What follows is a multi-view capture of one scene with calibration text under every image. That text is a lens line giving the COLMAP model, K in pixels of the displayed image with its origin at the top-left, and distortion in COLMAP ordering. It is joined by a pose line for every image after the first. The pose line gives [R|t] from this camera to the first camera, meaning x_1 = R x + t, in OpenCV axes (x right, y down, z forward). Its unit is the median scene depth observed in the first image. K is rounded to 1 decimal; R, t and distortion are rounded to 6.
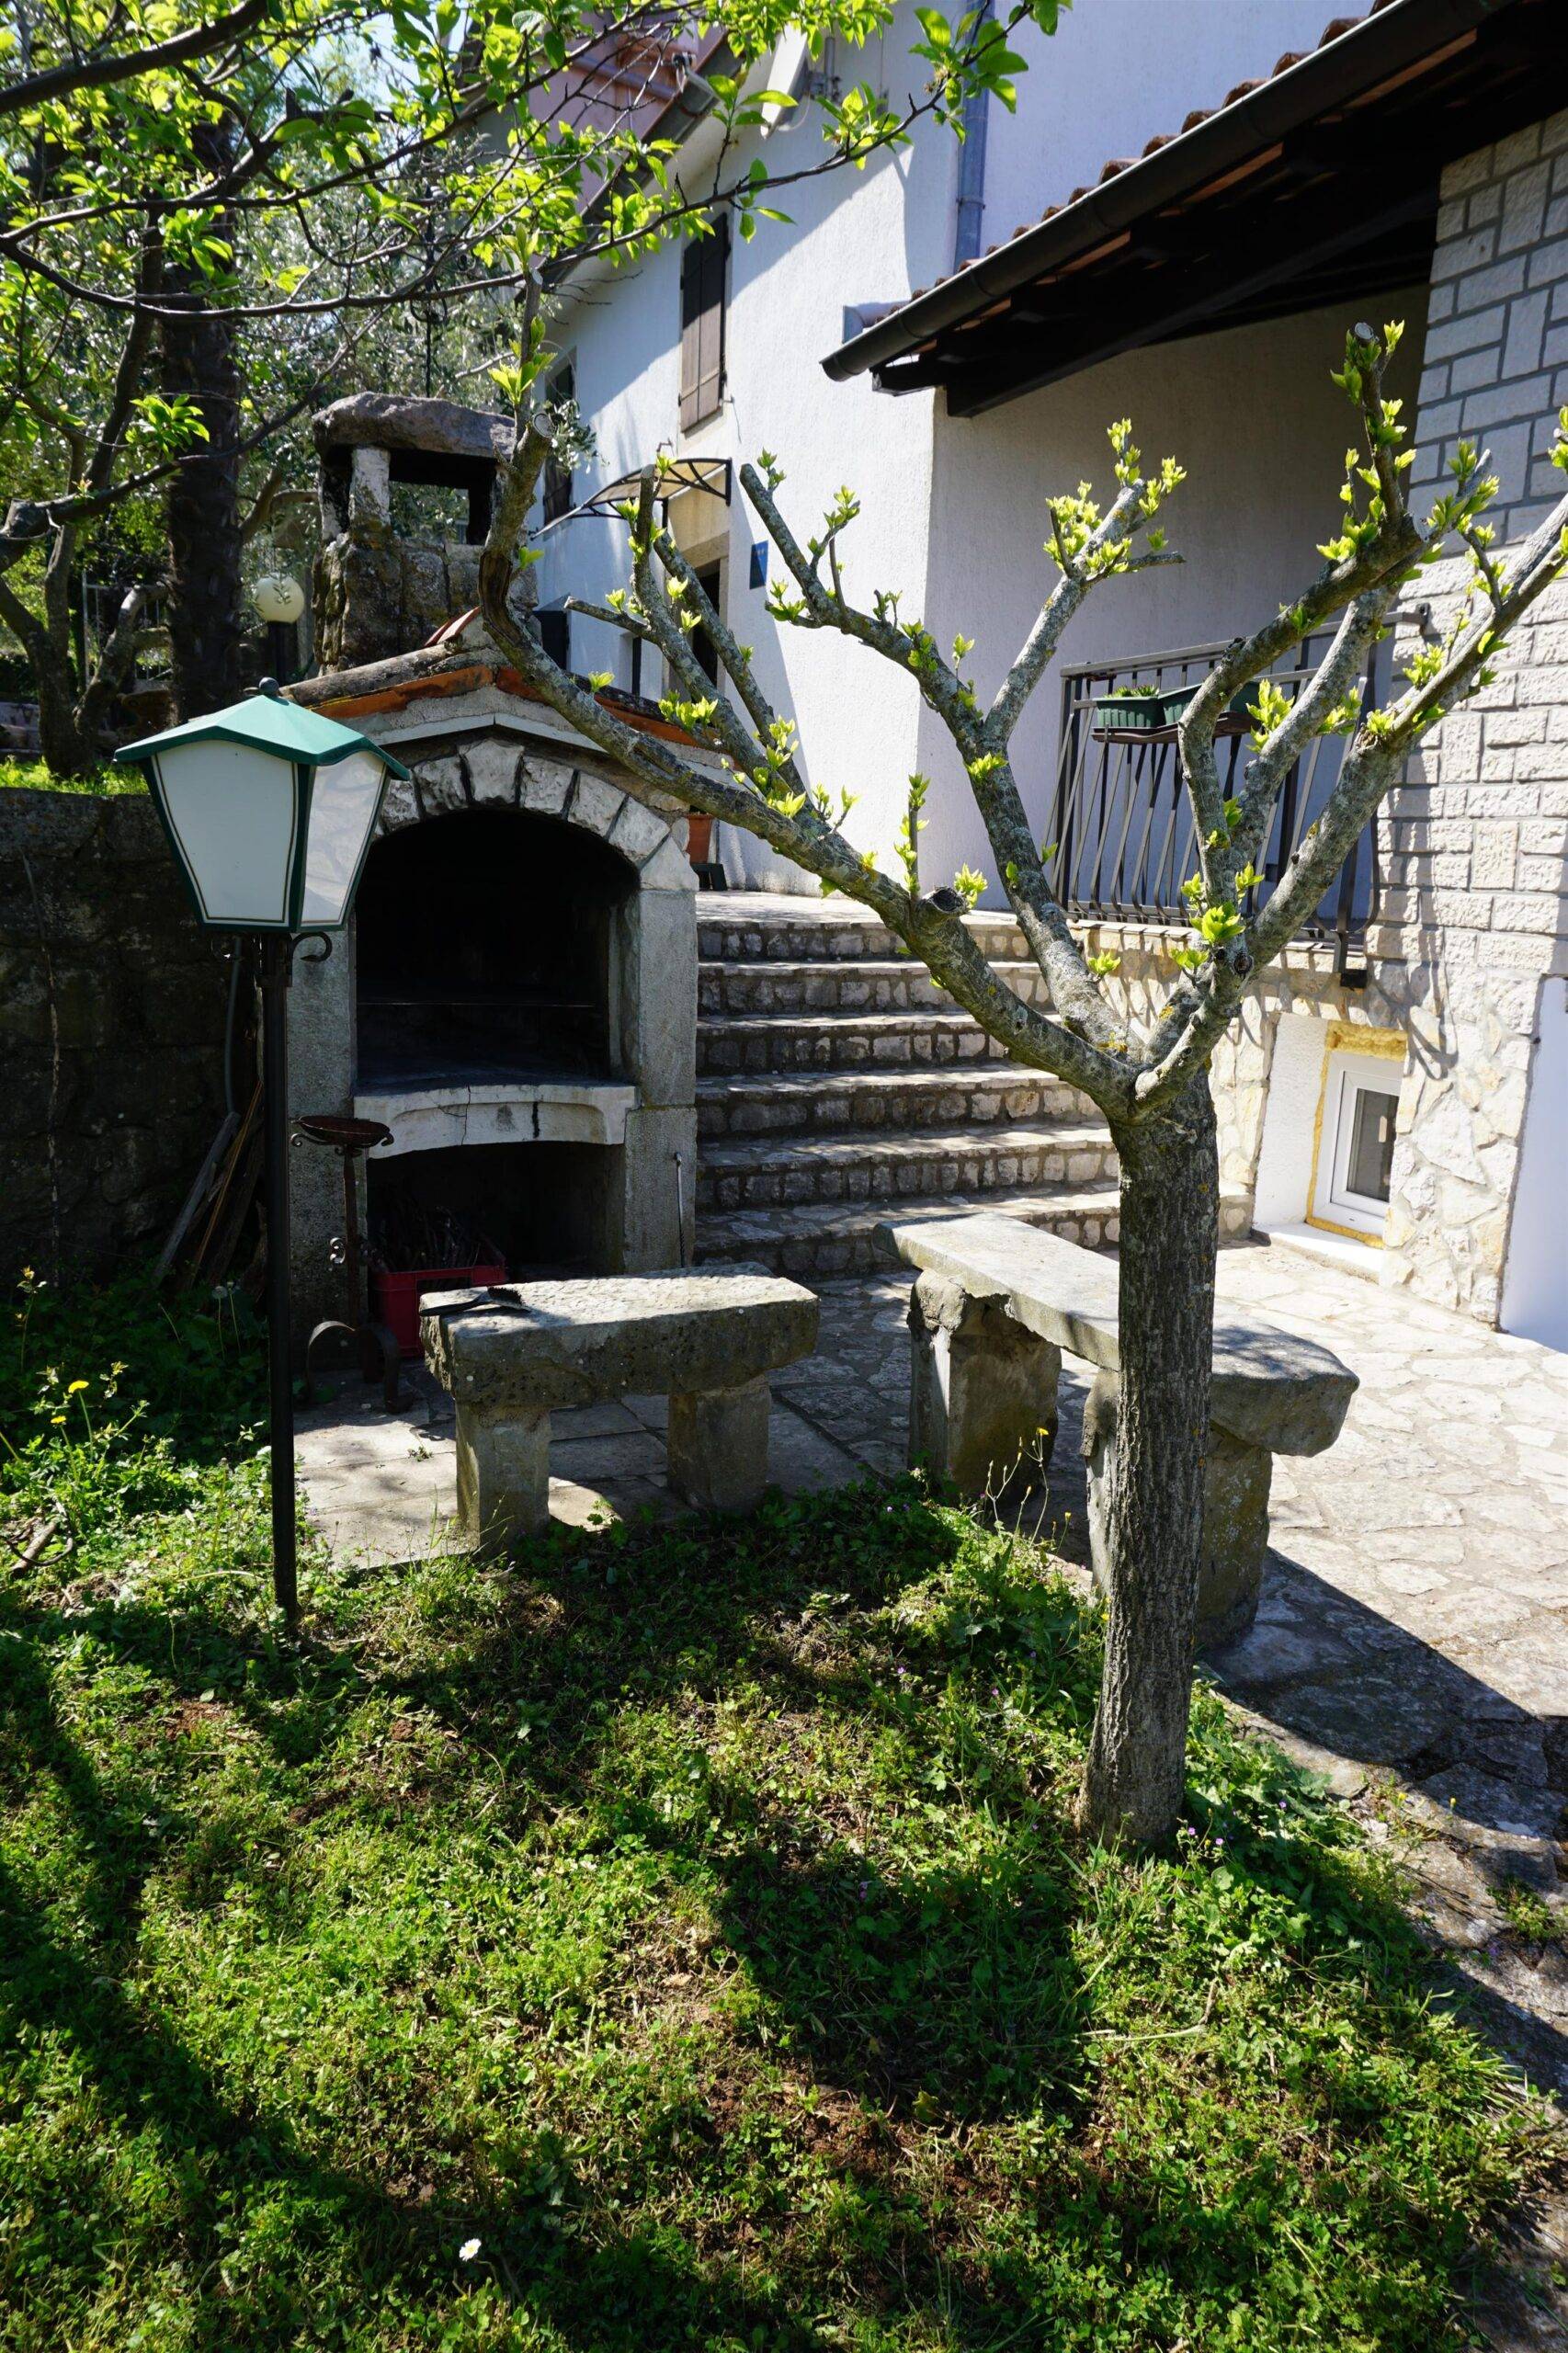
lens RADIAL K [[1558.9, 0, 789.5], [0, 1558.9, 1166.9], [0, 0, 1]] dist [-0.041289, 0.027723]
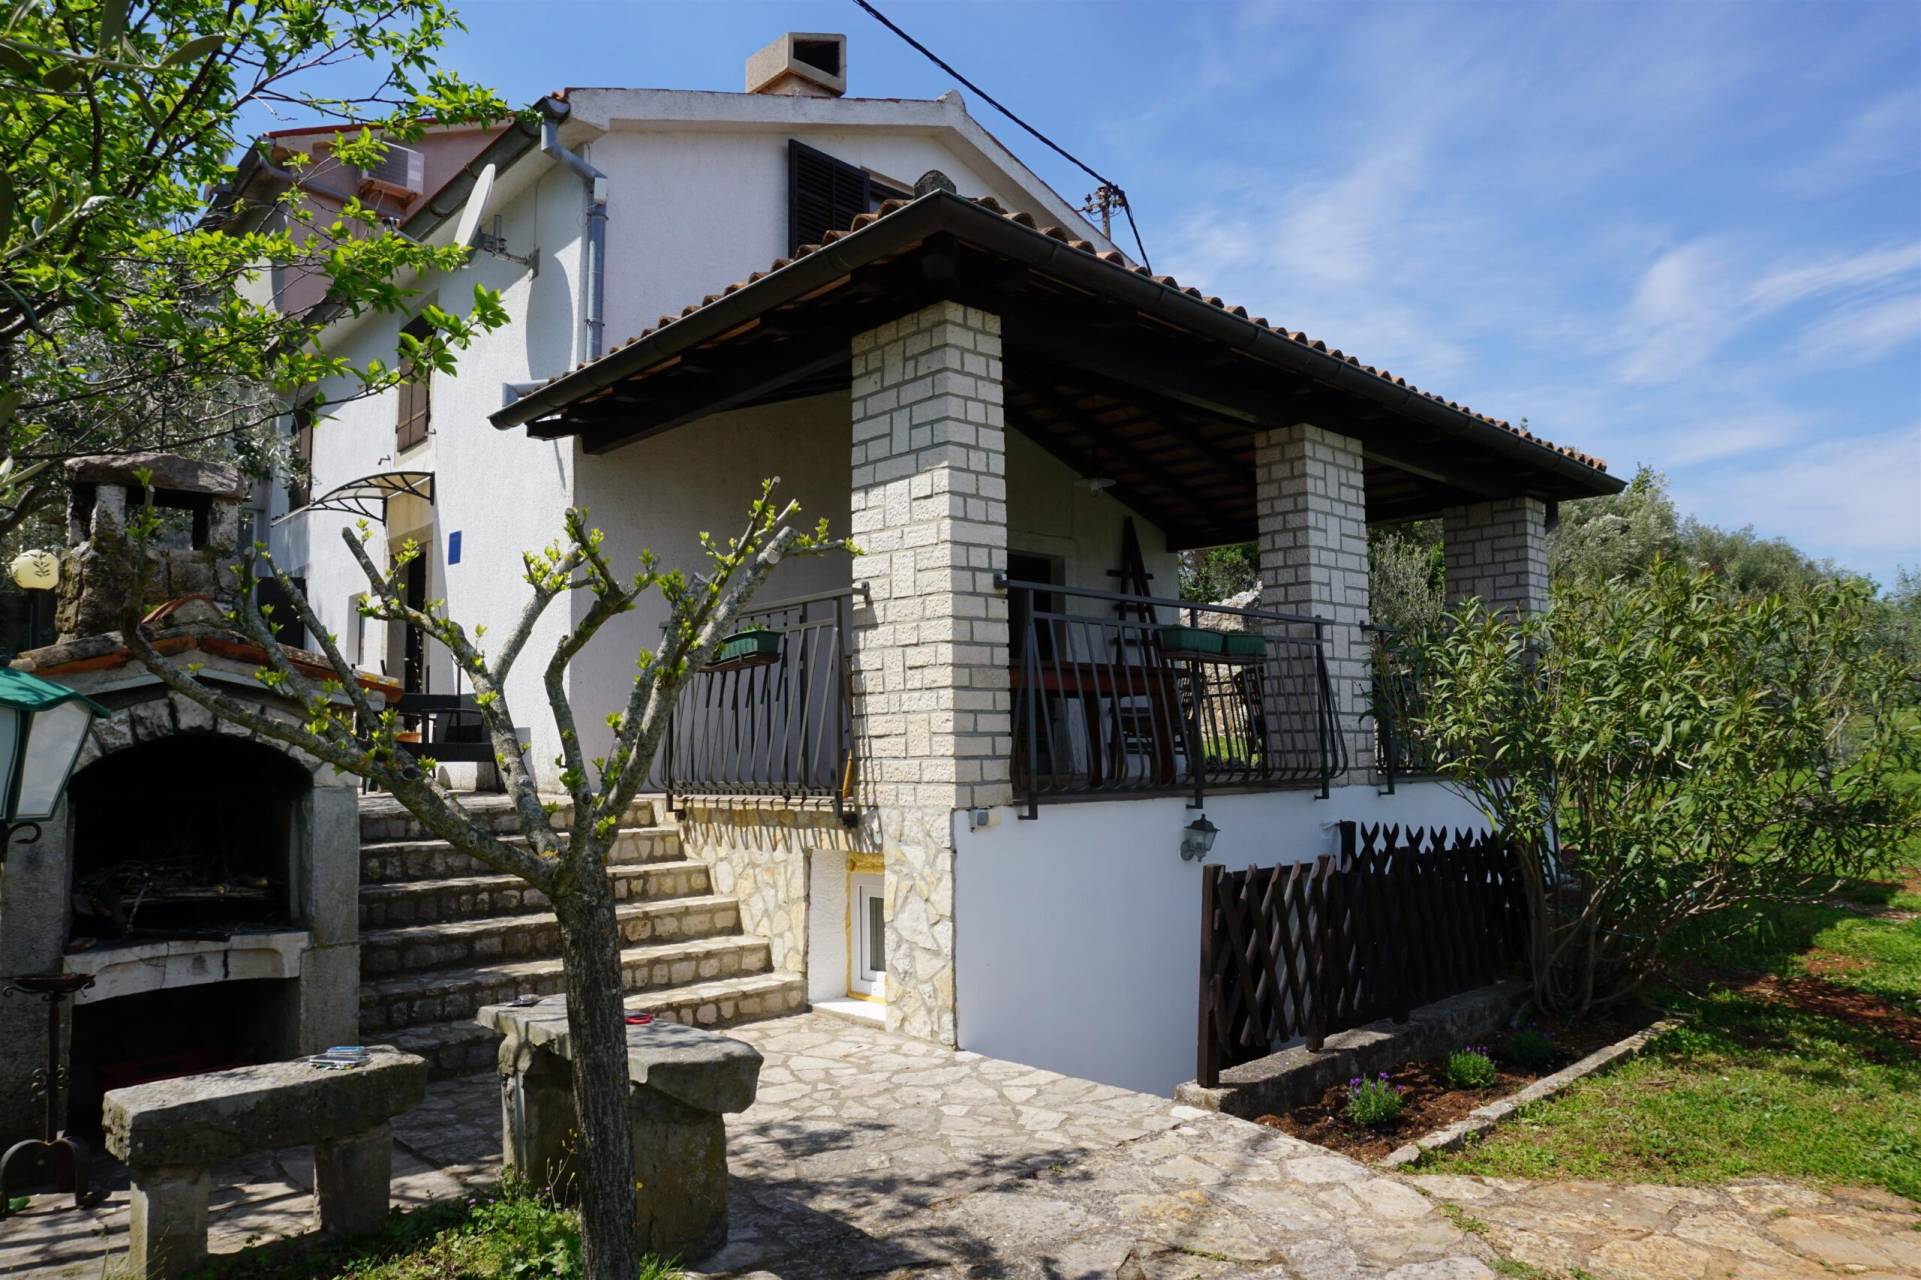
lens RADIAL K [[1272.7, 0, 959.4], [0, 1272.7, 647.4], [0, 0, 1]] dist [-0.041289, 0.027723]
pose [[0.946886, -0.021716, 0.320836, 0.083227], [0.109521, 0.959847, -0.258263, 0.051094], [-0.302345, 0.279684, 0.911243, -0.215336]]
